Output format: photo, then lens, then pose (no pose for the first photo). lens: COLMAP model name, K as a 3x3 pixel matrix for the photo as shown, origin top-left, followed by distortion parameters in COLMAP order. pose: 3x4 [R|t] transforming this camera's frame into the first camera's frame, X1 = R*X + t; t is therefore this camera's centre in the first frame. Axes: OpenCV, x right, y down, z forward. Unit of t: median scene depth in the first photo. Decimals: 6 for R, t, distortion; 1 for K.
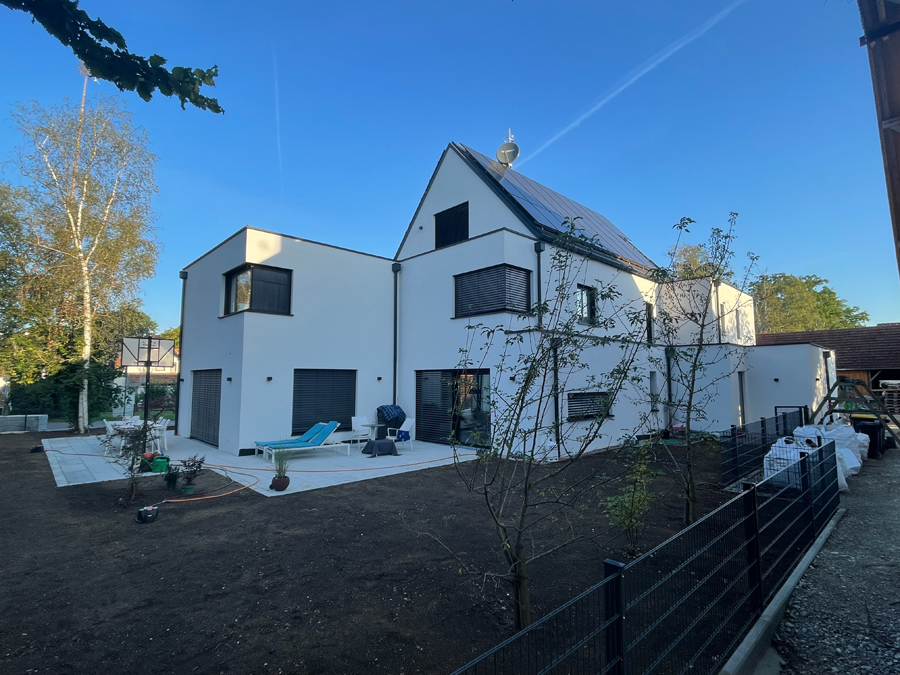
lens RADIAL K [[450.2, 0, 450.0], [0, 450.2, 337.5], [0, 0, 1]] dist [0.001535, 0.001447]
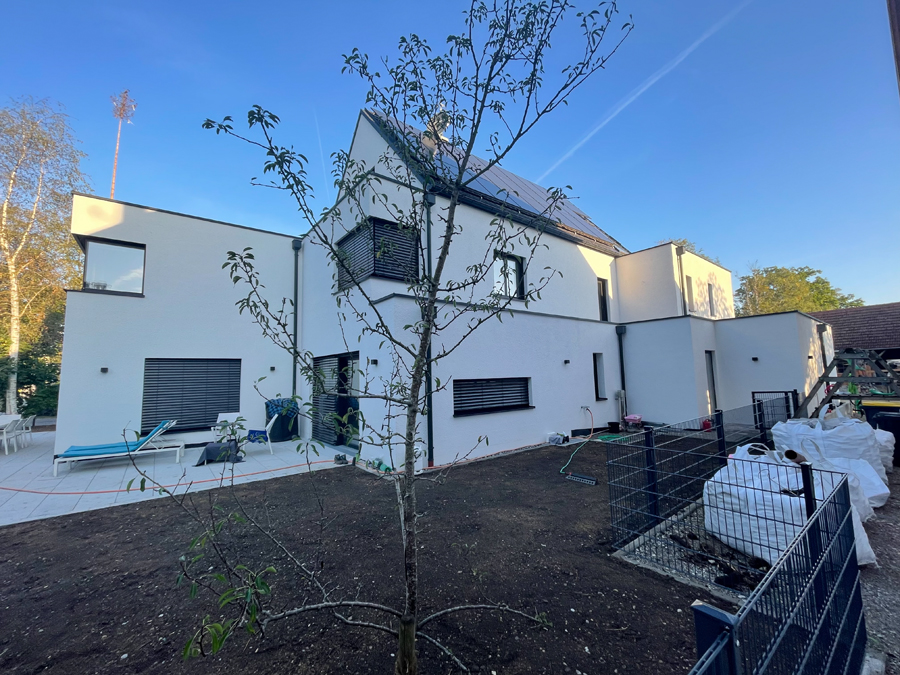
lens RADIAL K [[365.1, 0, 450.0], [0, 365.1, 337.5], [0, 0, 1]] dist [-0.001152, -0.000893]
pose [[0.994476, -0.032185, -0.099913, 0.264627], [0.031476, 0.999467, -0.008661, 0.047235], [0.100138, 0.005468, 0.994959, 0.315681]]
